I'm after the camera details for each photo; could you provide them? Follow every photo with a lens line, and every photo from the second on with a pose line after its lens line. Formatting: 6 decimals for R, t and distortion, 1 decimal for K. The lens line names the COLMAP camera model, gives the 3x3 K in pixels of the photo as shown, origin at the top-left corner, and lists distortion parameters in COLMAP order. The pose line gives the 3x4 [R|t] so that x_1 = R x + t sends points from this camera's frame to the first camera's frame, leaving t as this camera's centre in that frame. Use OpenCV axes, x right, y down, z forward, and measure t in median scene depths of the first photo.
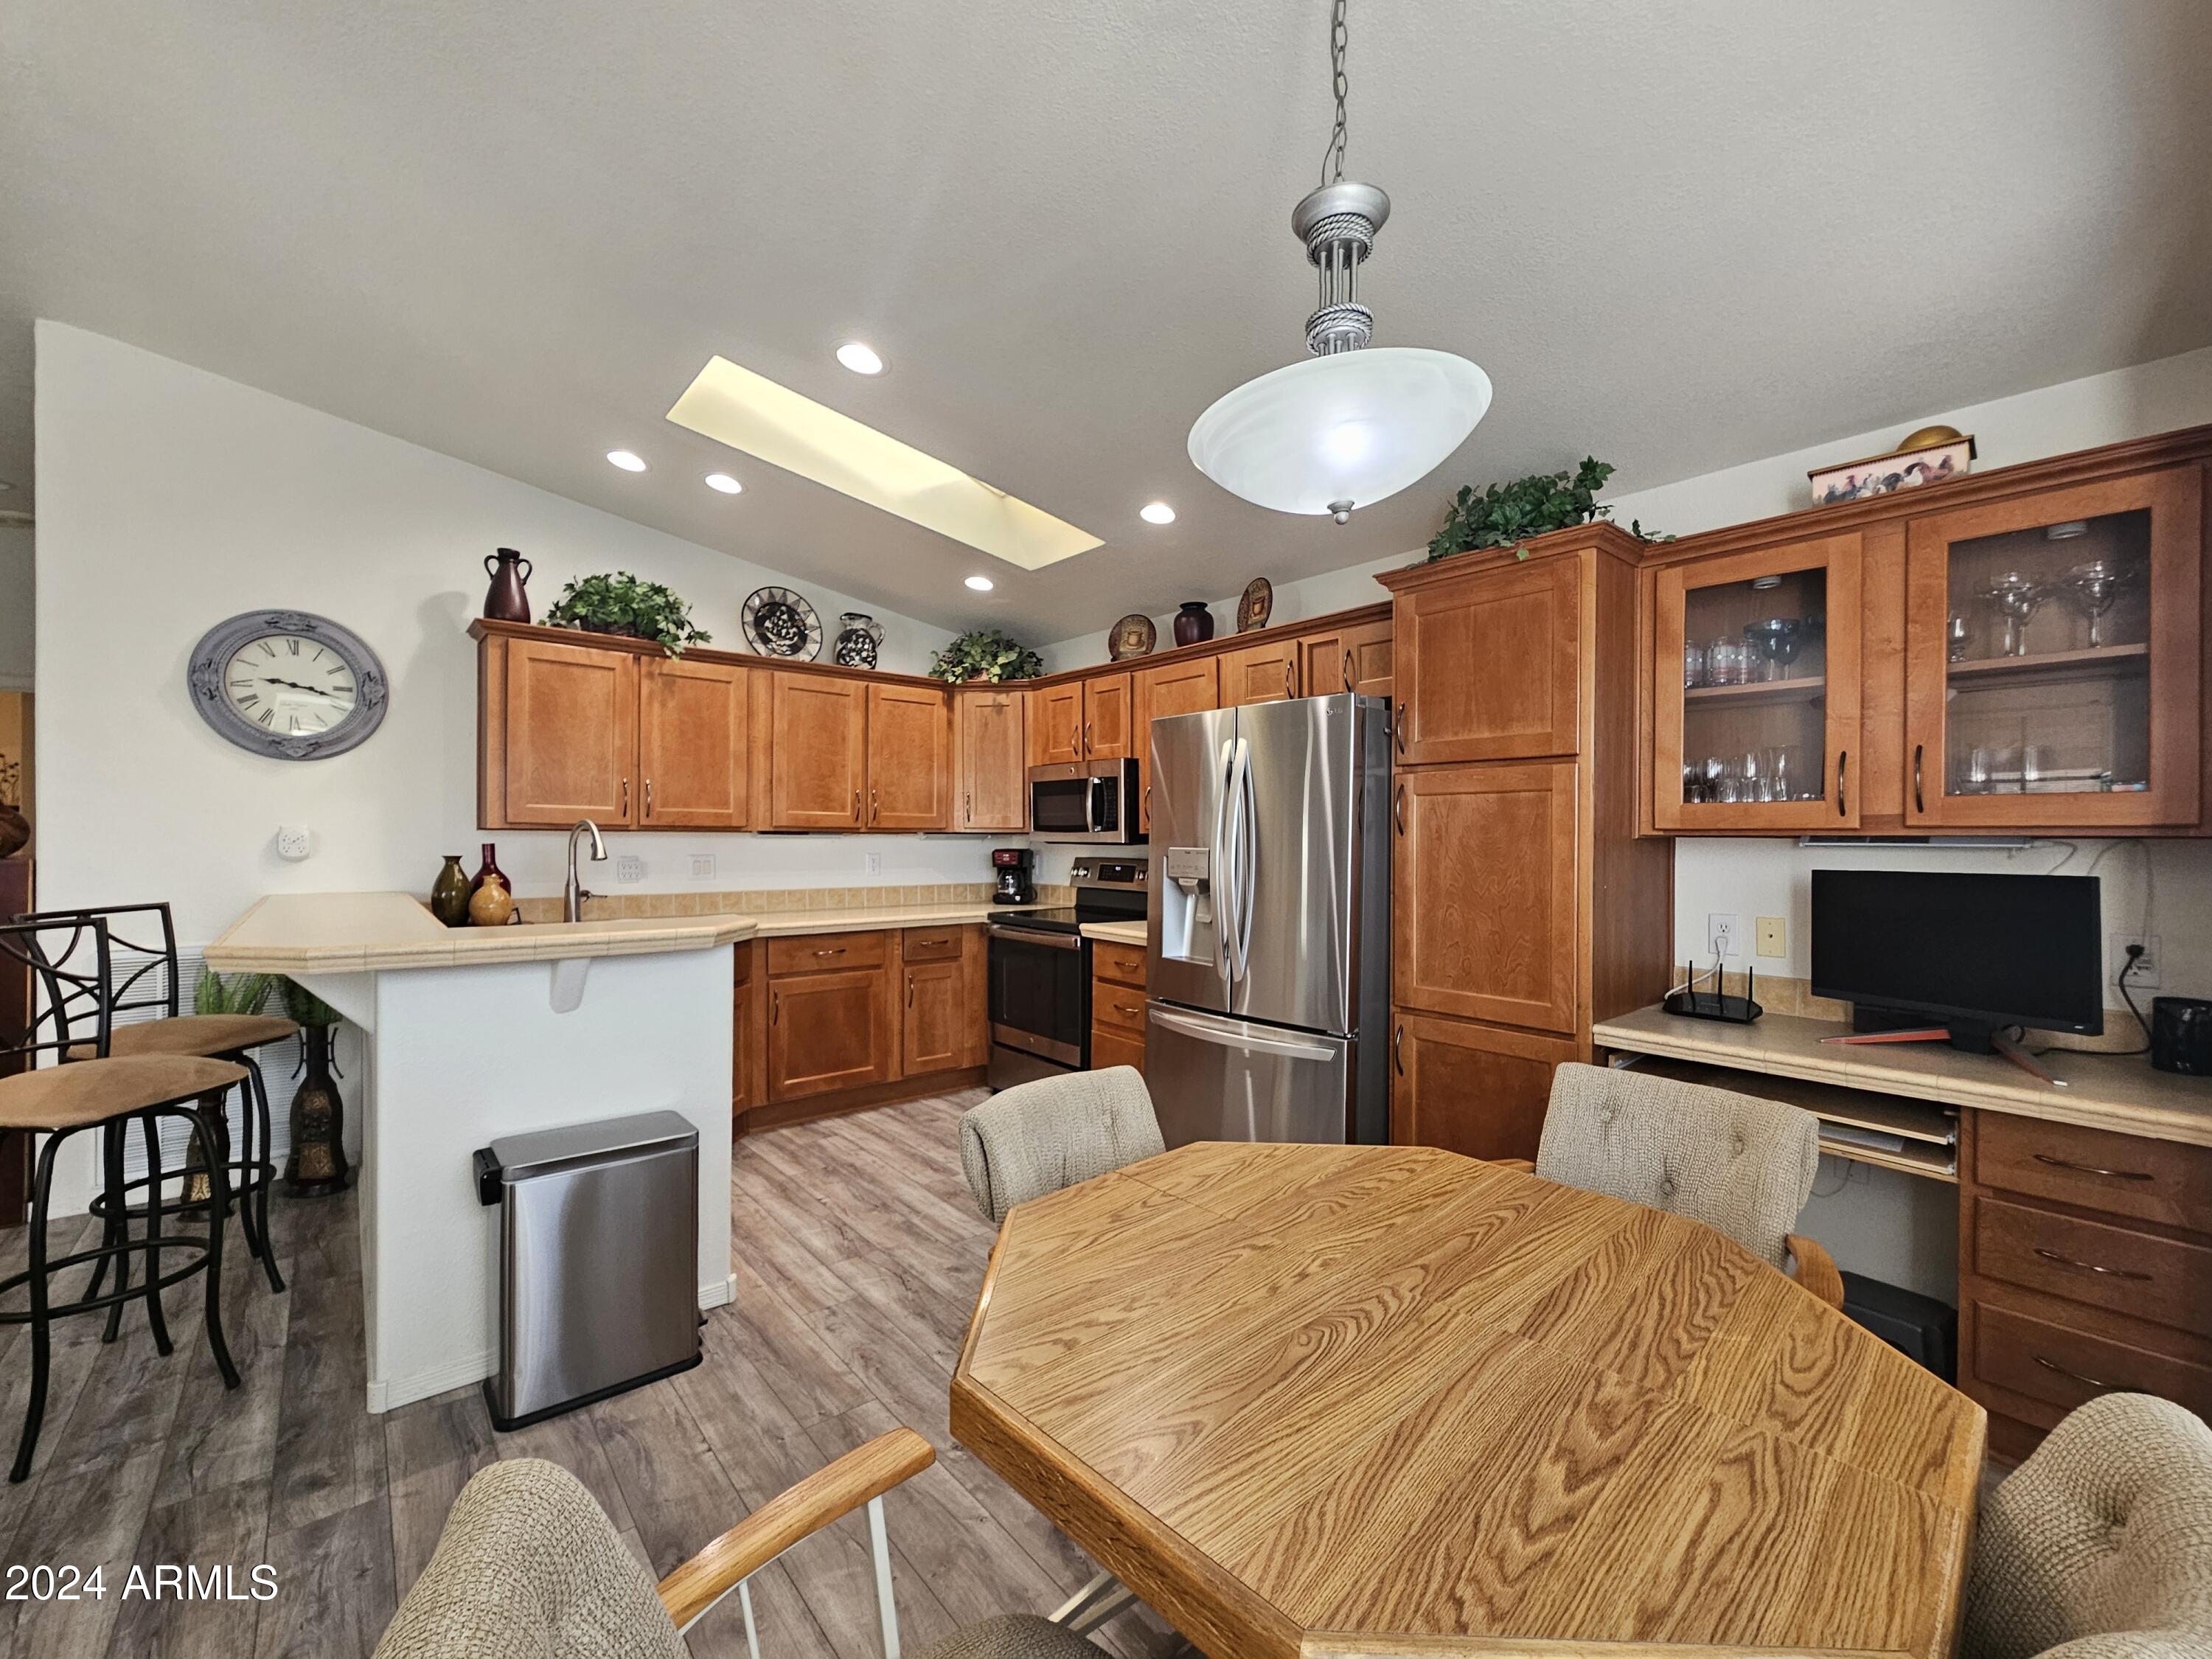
lens RADIAL K [[907.3, 0, 1104.6], [0, 907.3, 844.5], [0, 0, 1]] dist [-0.000264, -0.000284]
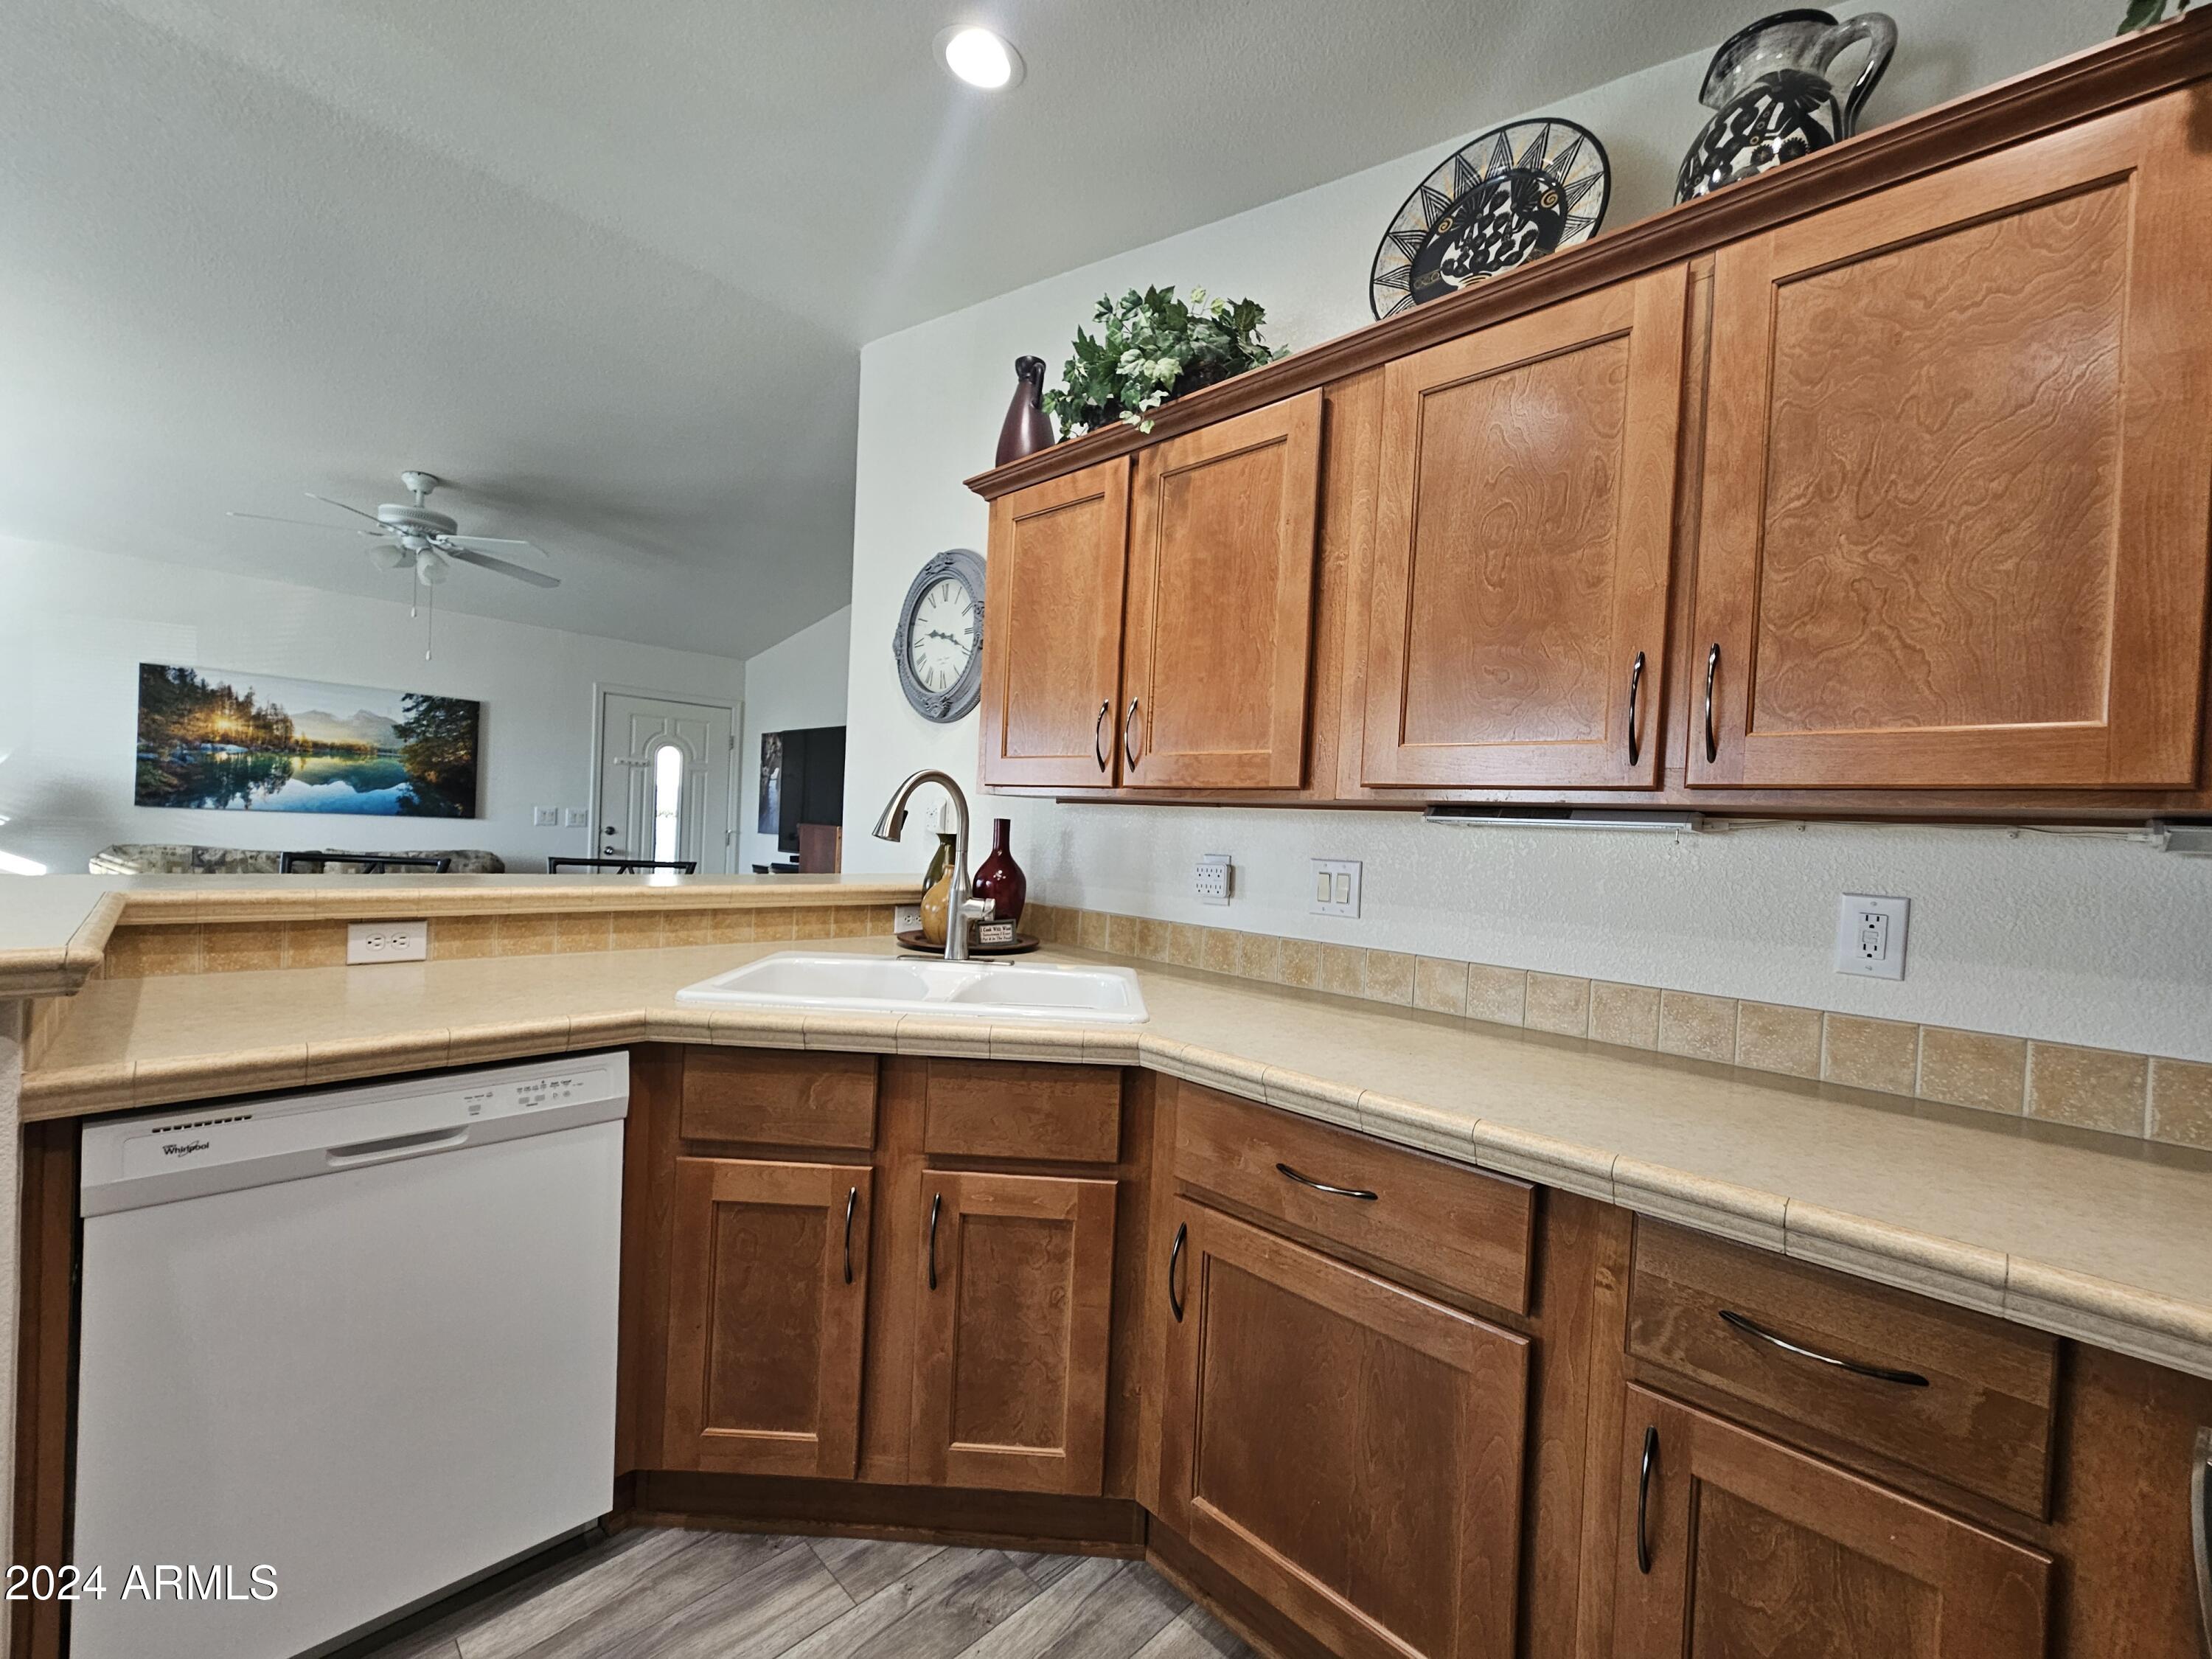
lens RADIAL K [[906.6, 0, 1101.0], [0, 906.6, 843.2], [0, 0, 1]] dist [-0.001070, 0.000251]
pose [[0.087461, 0.014378, -0.996064, -0.006883], [-0.055397, 0.998419, 0.009548, 0.005826], [0.994626, 0.054344, 0.088119, 0.918681]]
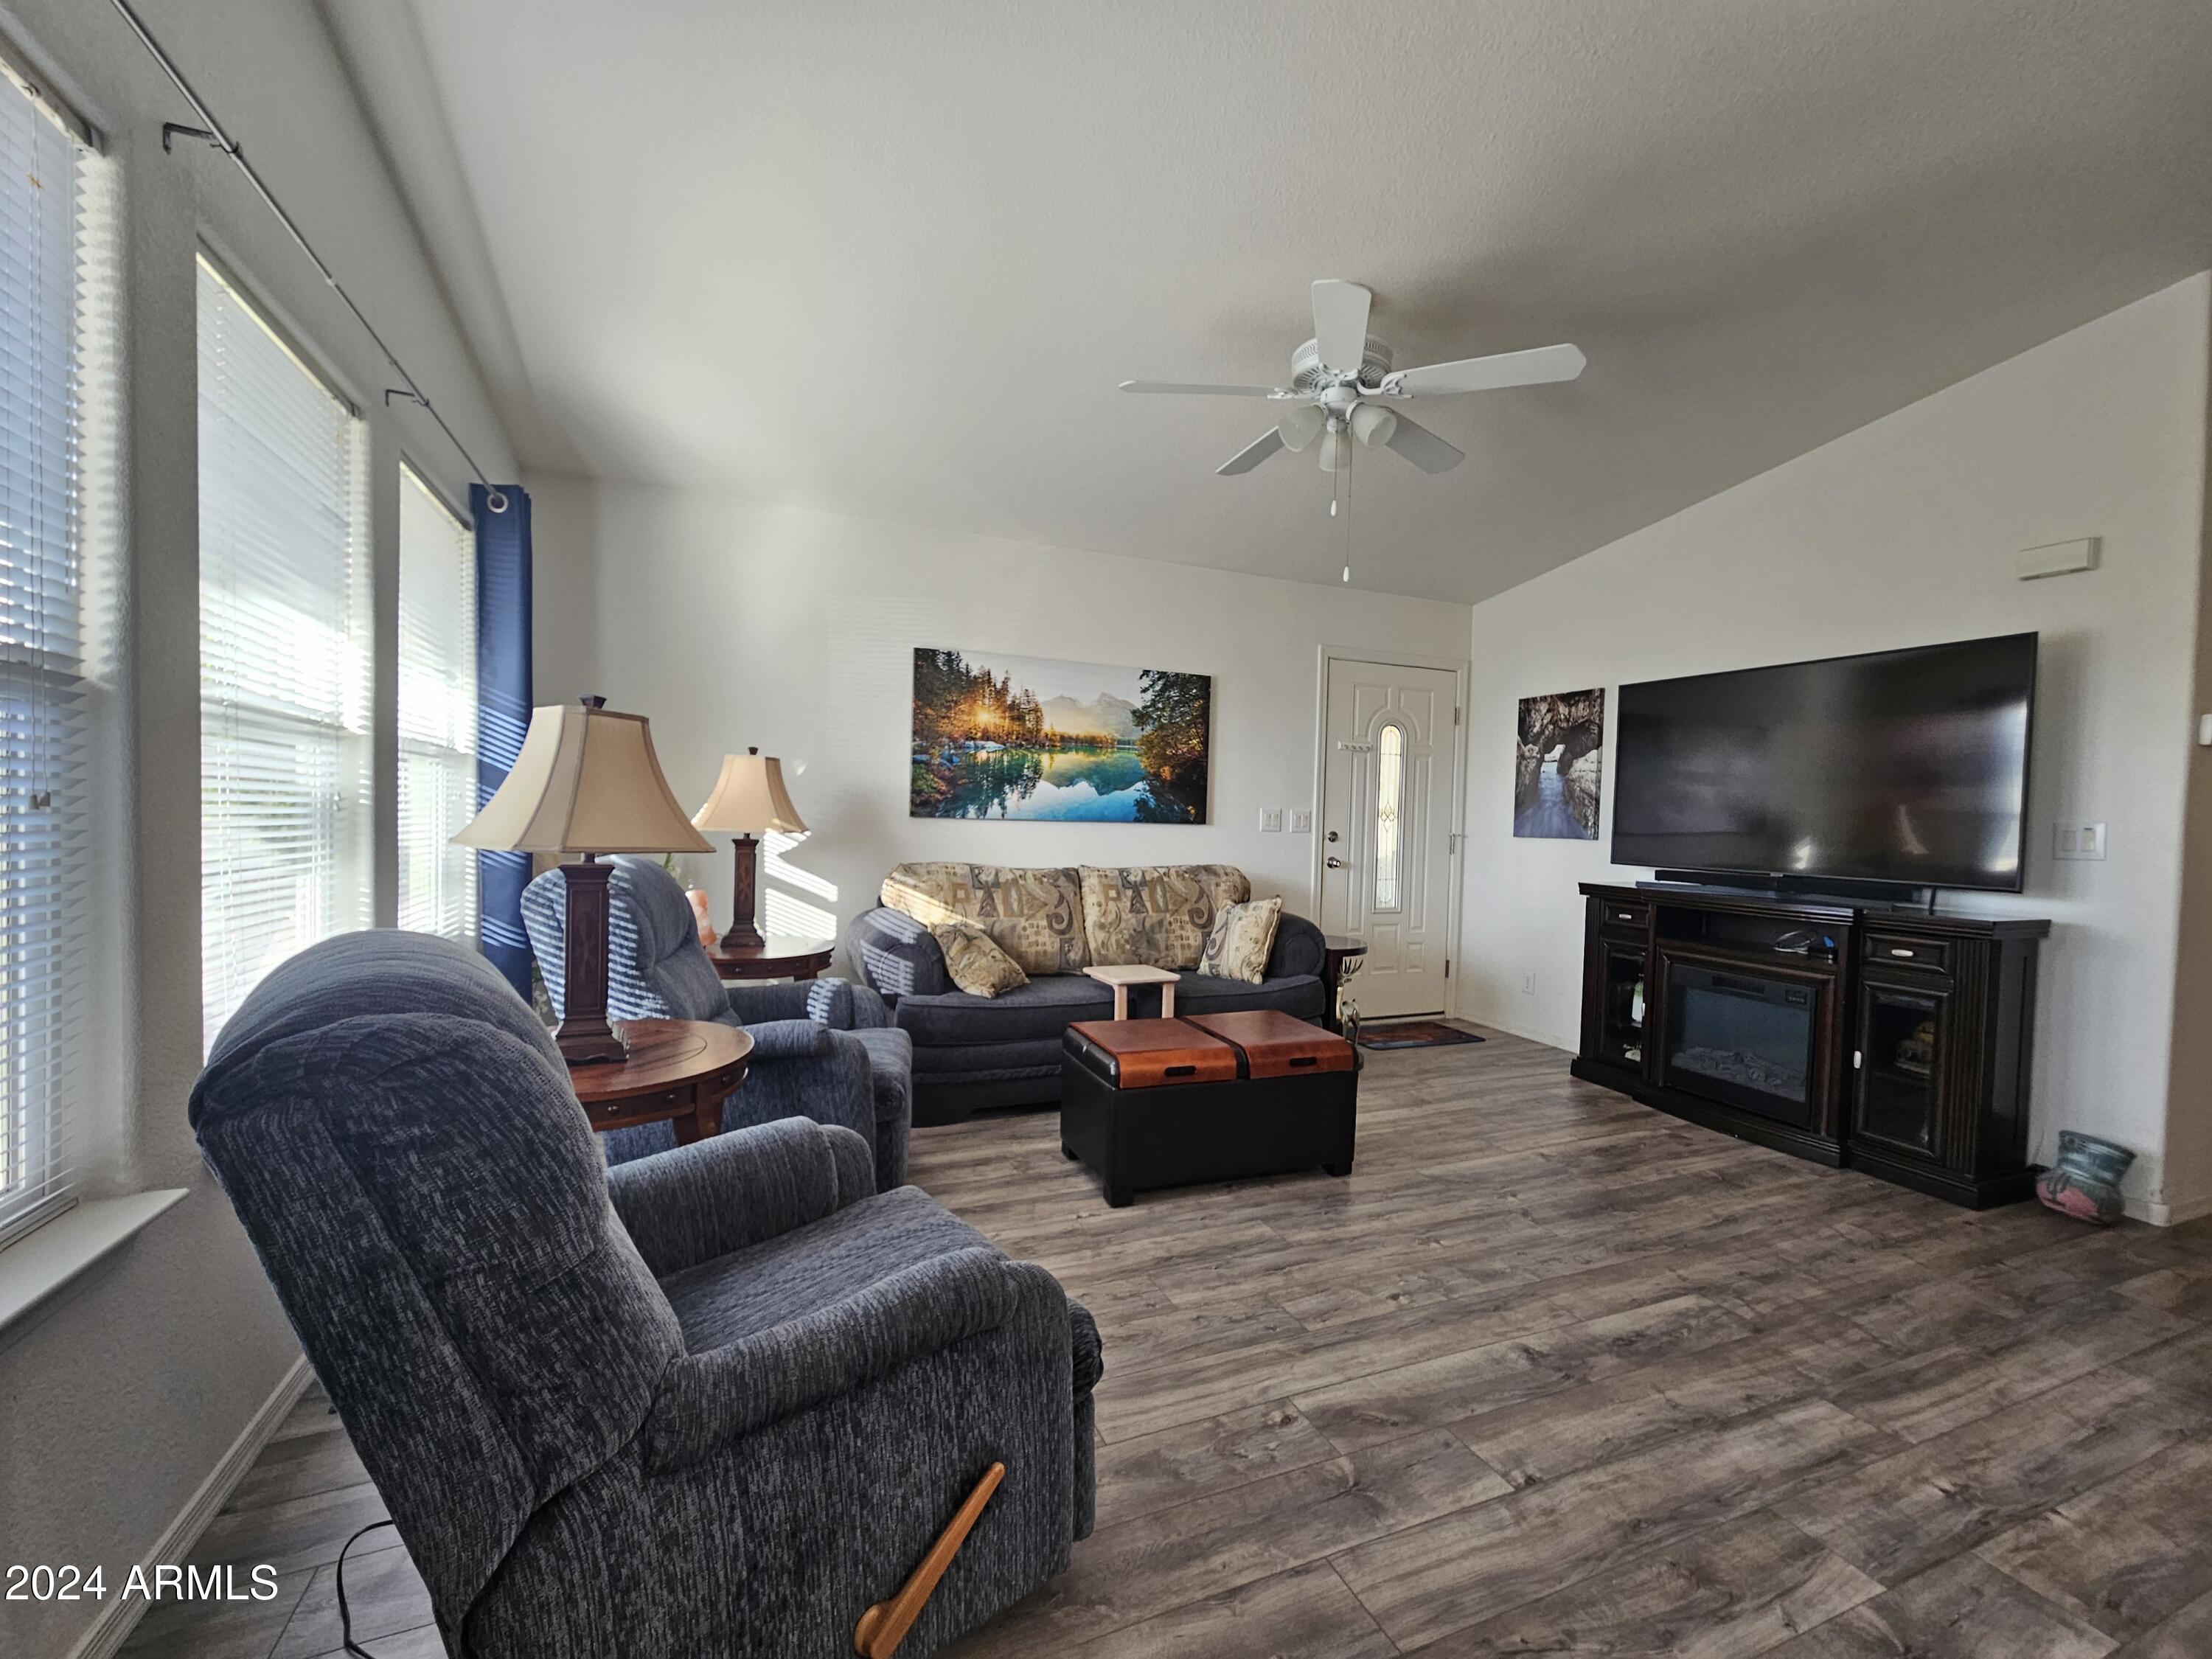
lens RADIAL K [[908.6, 0, 1105.2], [0, 908.6, 844.9], [0, 0, 1]] dist [-0.000798, 0.000189]
pose [[-0.305628, 0.016501, -0.952008, -0.406662], [-0.033616, 0.999039, 0.028108, 0.033867], [0.951557, 0.040594, -0.304779, 0.271838]]
